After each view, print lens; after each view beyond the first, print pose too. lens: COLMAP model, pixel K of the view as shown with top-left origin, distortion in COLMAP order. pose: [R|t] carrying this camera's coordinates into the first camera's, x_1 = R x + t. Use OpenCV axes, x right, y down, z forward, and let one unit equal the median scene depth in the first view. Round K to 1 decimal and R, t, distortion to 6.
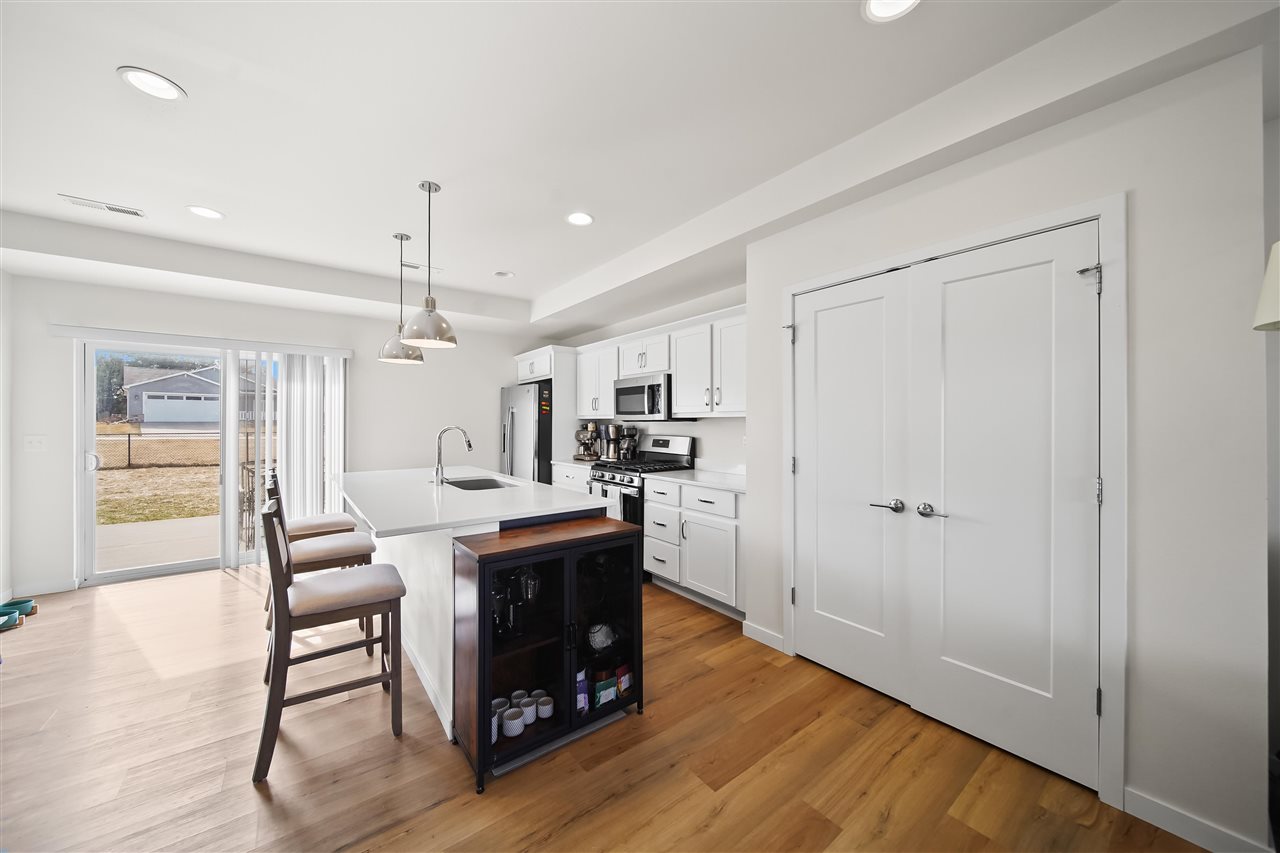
lens RADIAL K [[454.9, 0, 632.4], [0, 454.9, 419.6], [0, 0, 1]] dist [-0.000490, -0.001086]
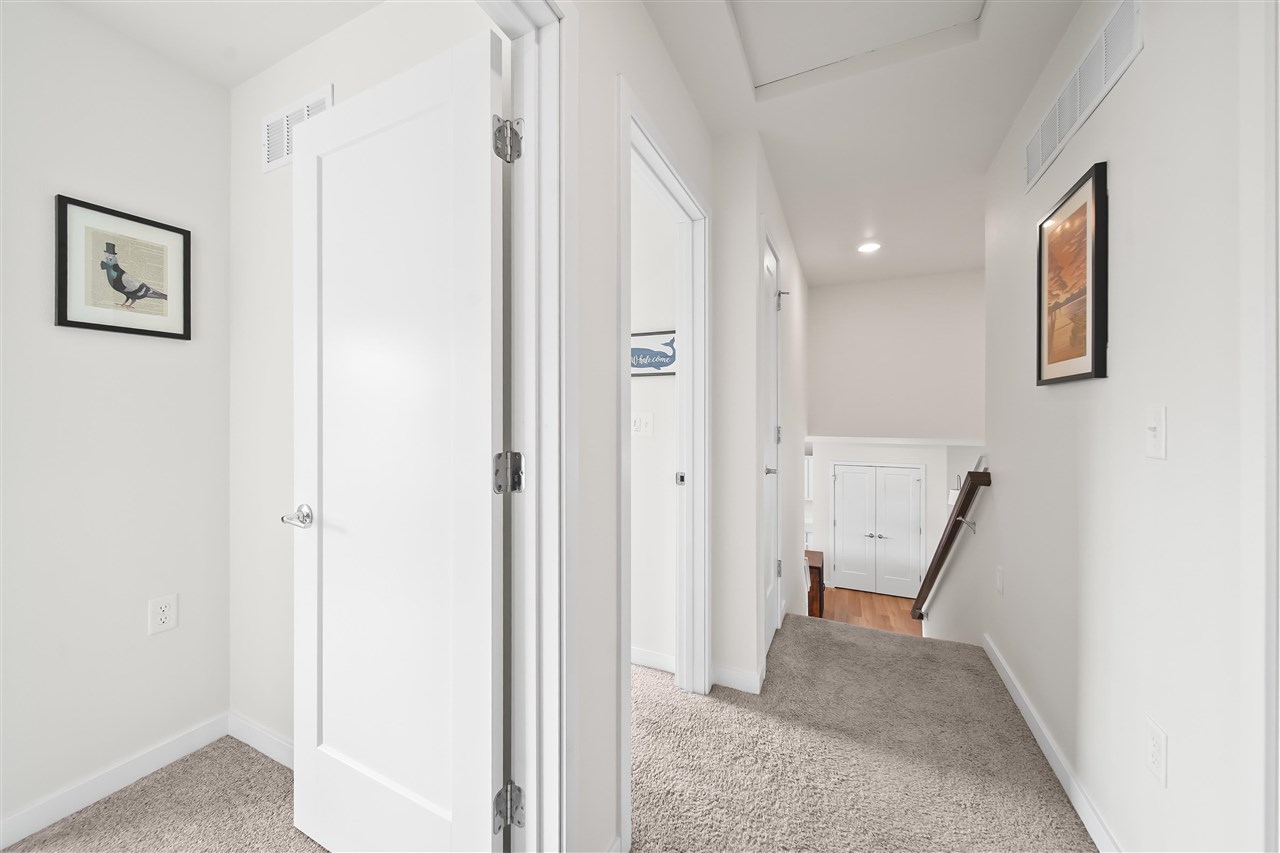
lens RADIAL K [[454.9, 0, 632.4], [0, 454.9, 419.6], [0, 0, 1]] dist [-0.000490, -0.001086]
pose [[0.889926, -0.000340, 0.456104, -1.348383], [-0.001721, 0.999990, 0.004102, -0.363179], [-0.456101, -0.004435, 0.889917, -0.639945]]
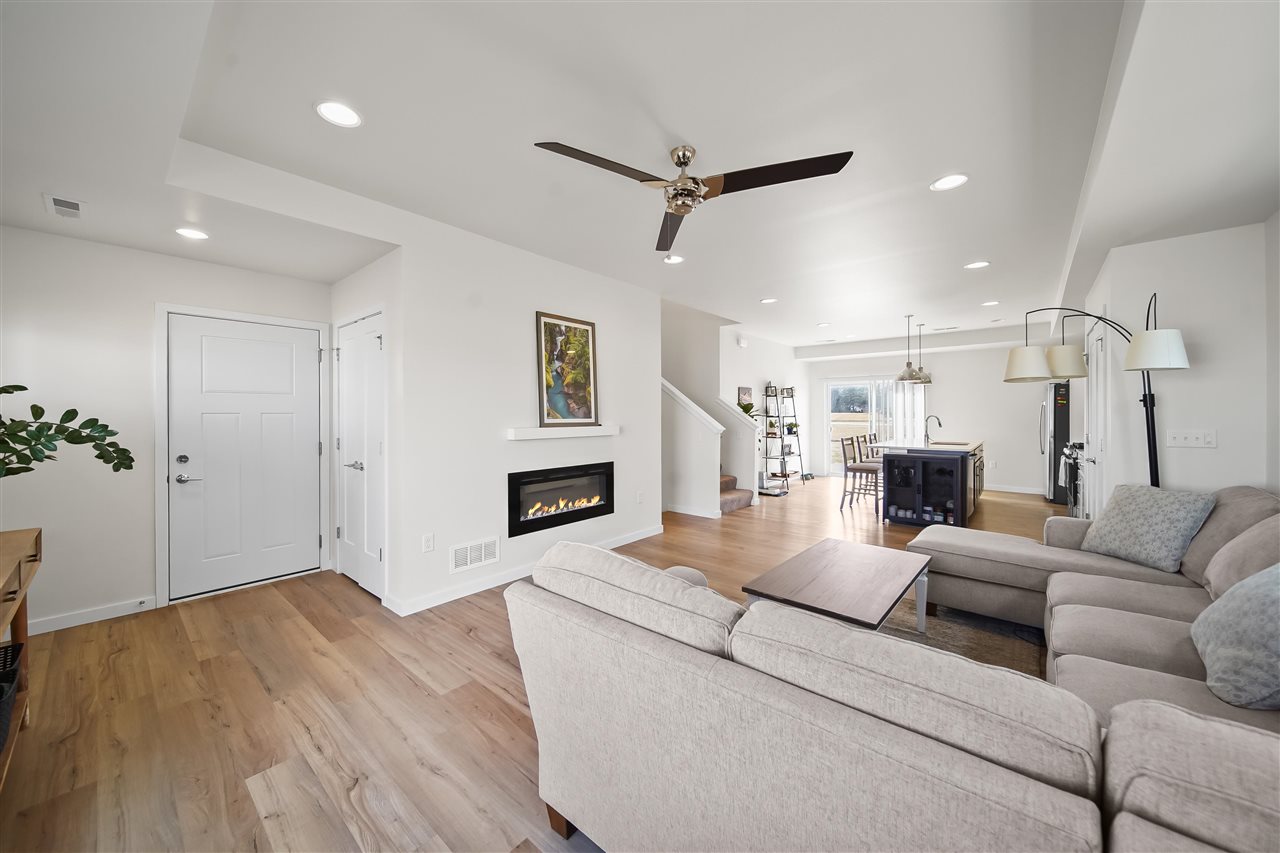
lens RADIAL K [[454.9, 0, 632.4], [0, 454.9, 419.6], [0, 0, 1]] dist [-0.000490, -0.001086]
pose [[0.208001, 0.010119, -0.978076, 0.983100], [0.010584, 0.999865, 0.012595, -0.004579], [0.978071, -0.012972, 0.207866, -0.570710]]
